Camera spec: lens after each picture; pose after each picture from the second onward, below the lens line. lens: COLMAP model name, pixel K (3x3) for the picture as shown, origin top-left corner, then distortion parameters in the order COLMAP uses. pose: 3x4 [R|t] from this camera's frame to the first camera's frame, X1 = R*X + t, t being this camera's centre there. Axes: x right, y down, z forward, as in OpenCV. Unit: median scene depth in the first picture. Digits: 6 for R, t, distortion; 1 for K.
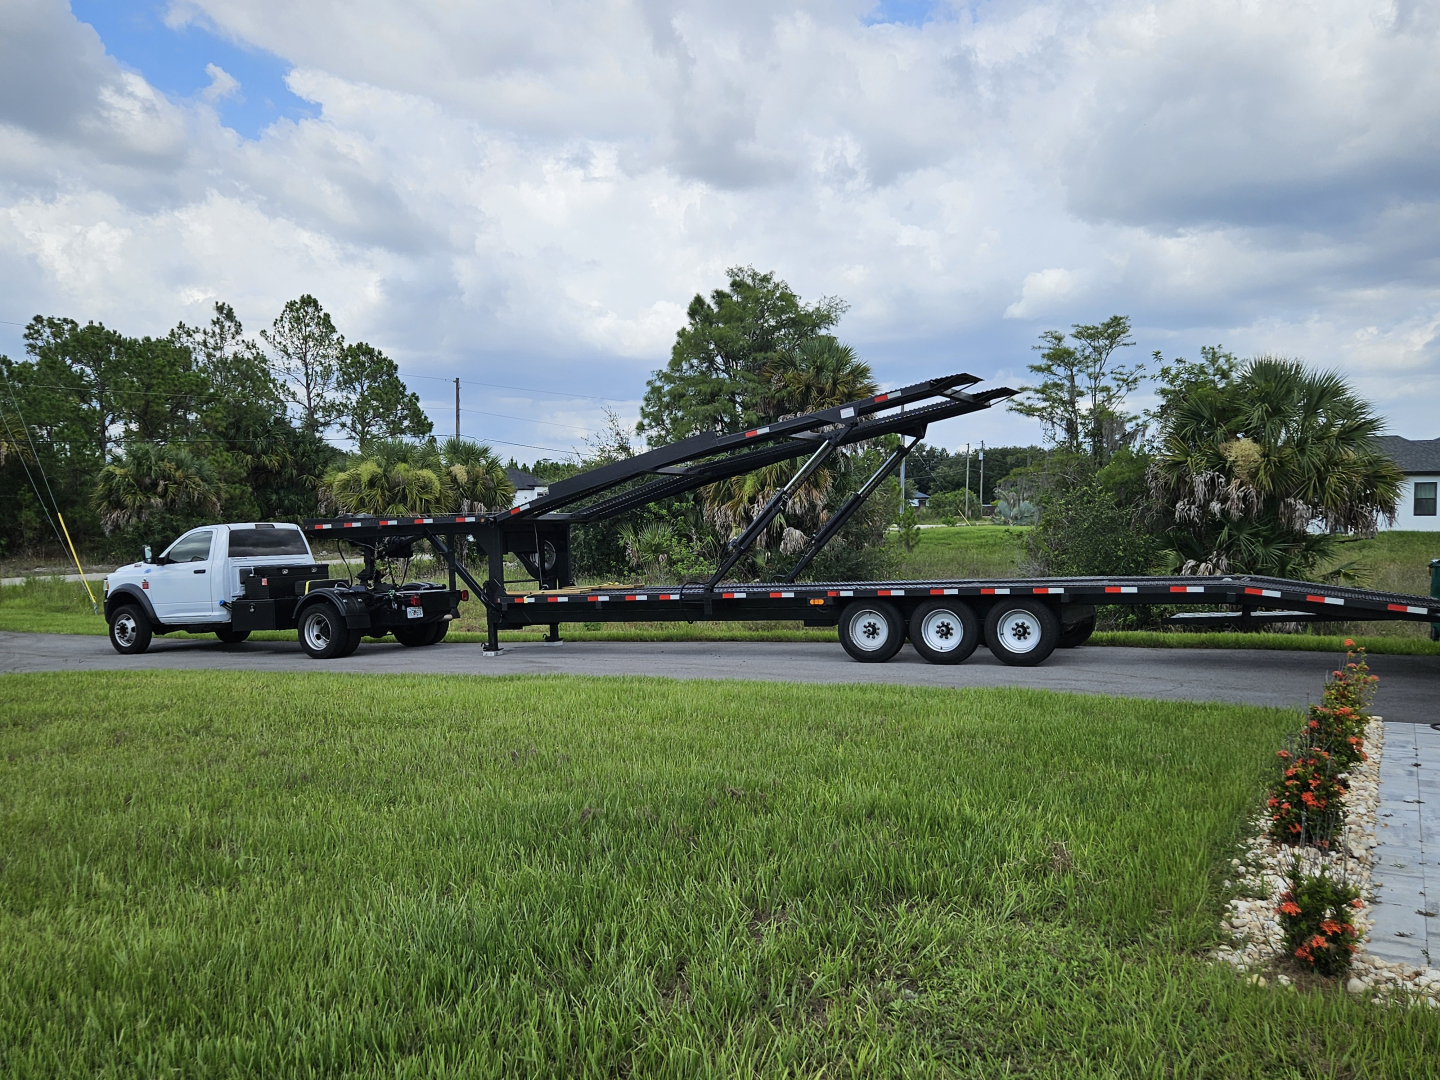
lens RADIAL K [[1218.0, 0, 697.5], [0, 1218.0, 554.7], [0, 0, 1]] dist [0.055341, 0.002245]
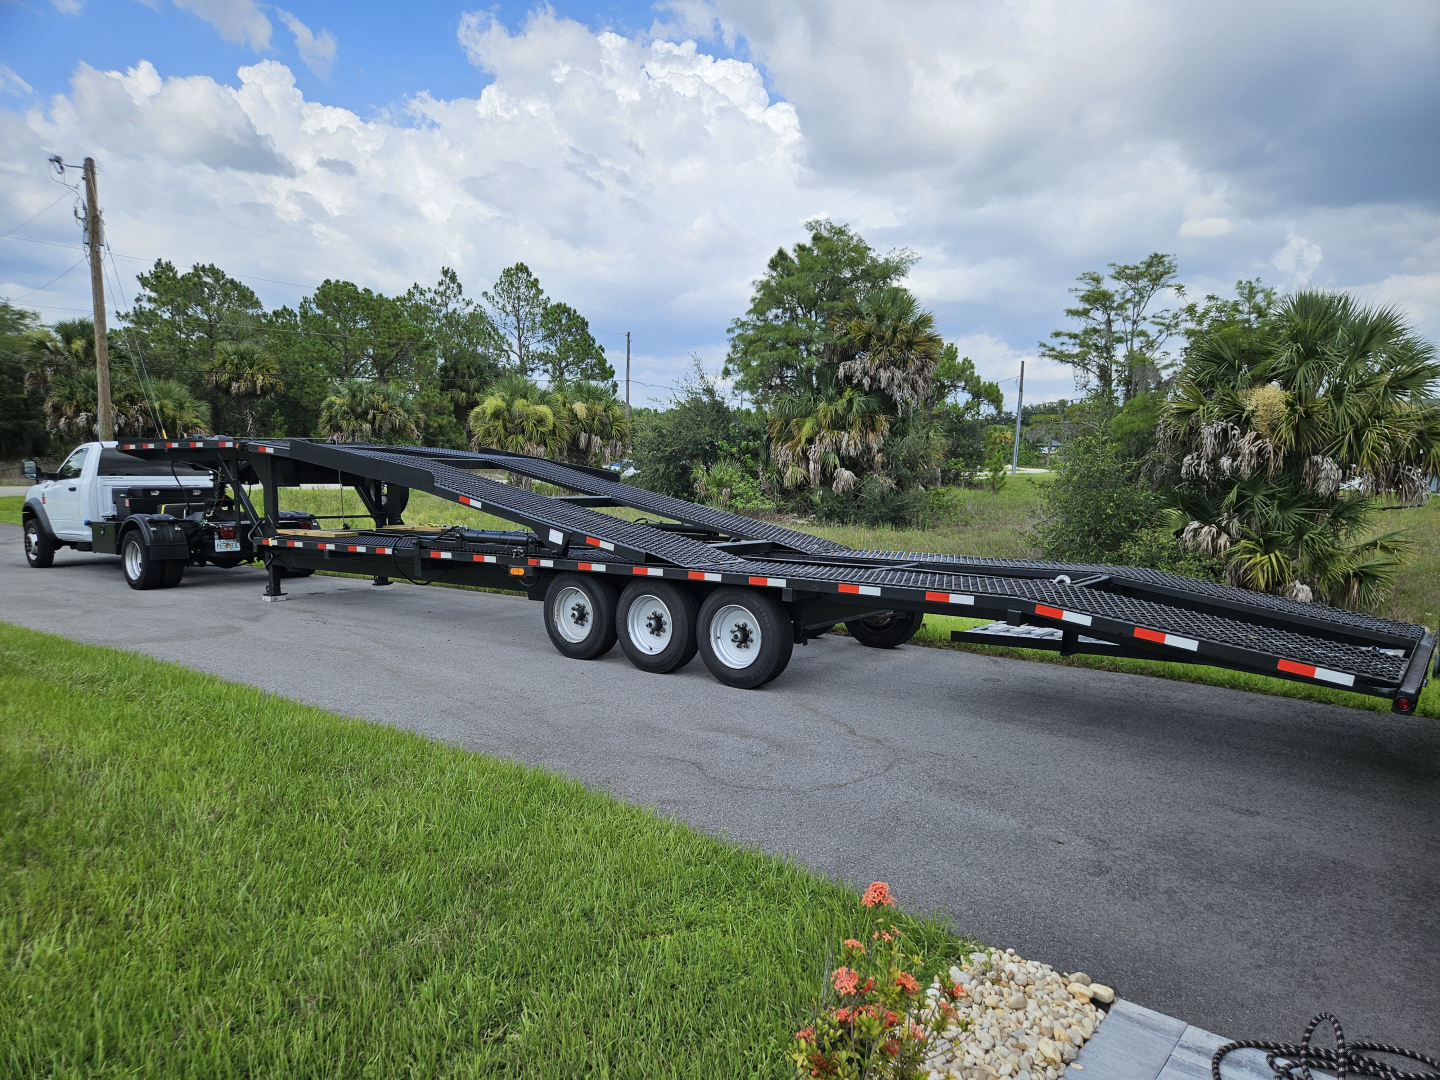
lens RADIAL K [[941.6, 0, 723.4], [0, 941.6, 554.2], [0, 0, 1]] dist [0.062974, -0.040109]
pose [[0.984782, 0.053625, -0.165315, 0.136720], [-0.041080, 0.996076, 0.078395, -0.009354], [0.168870, -0.070411, 0.983120, 0.197304]]
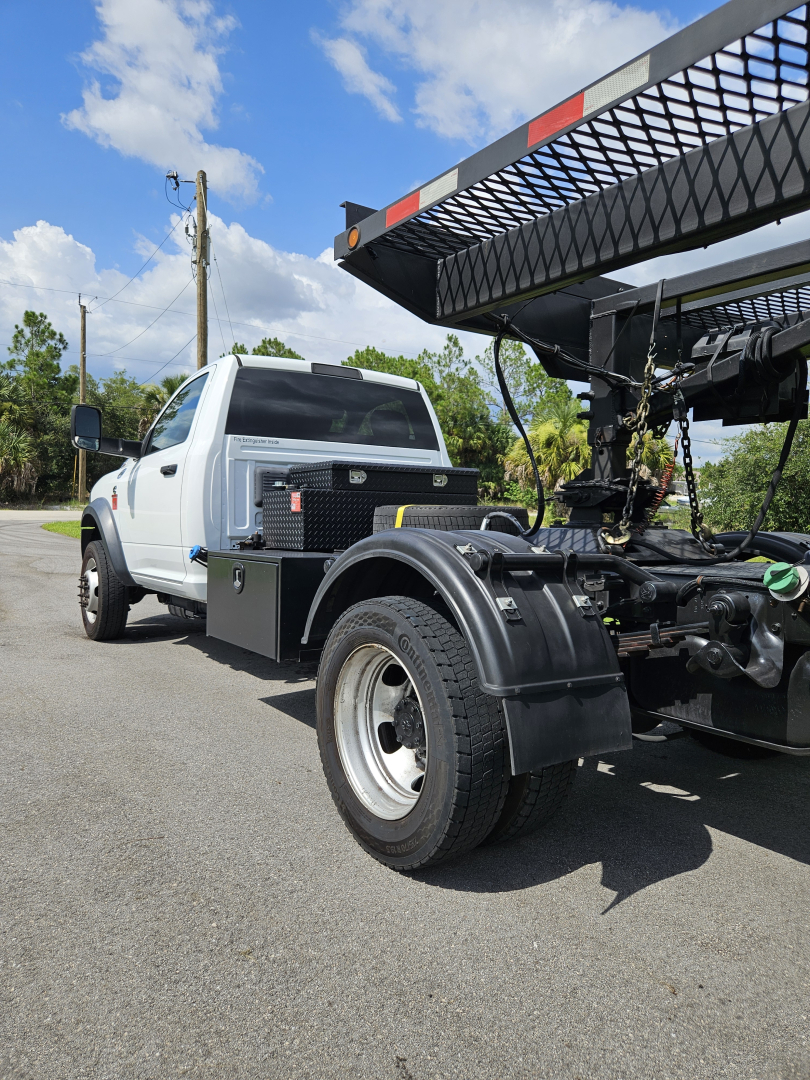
lens RADIAL K [[706.2, 0, 399.5], [0, 706.2, 534.5], [0, 0, 1]] dist [0.062974, -0.040109]
pose [[0.898574, 0.064204, -0.434101, -0.139134], [-0.054543, 0.997909, 0.034690, 0.013240], [0.435420, -0.007495, 0.900196, 0.486071]]
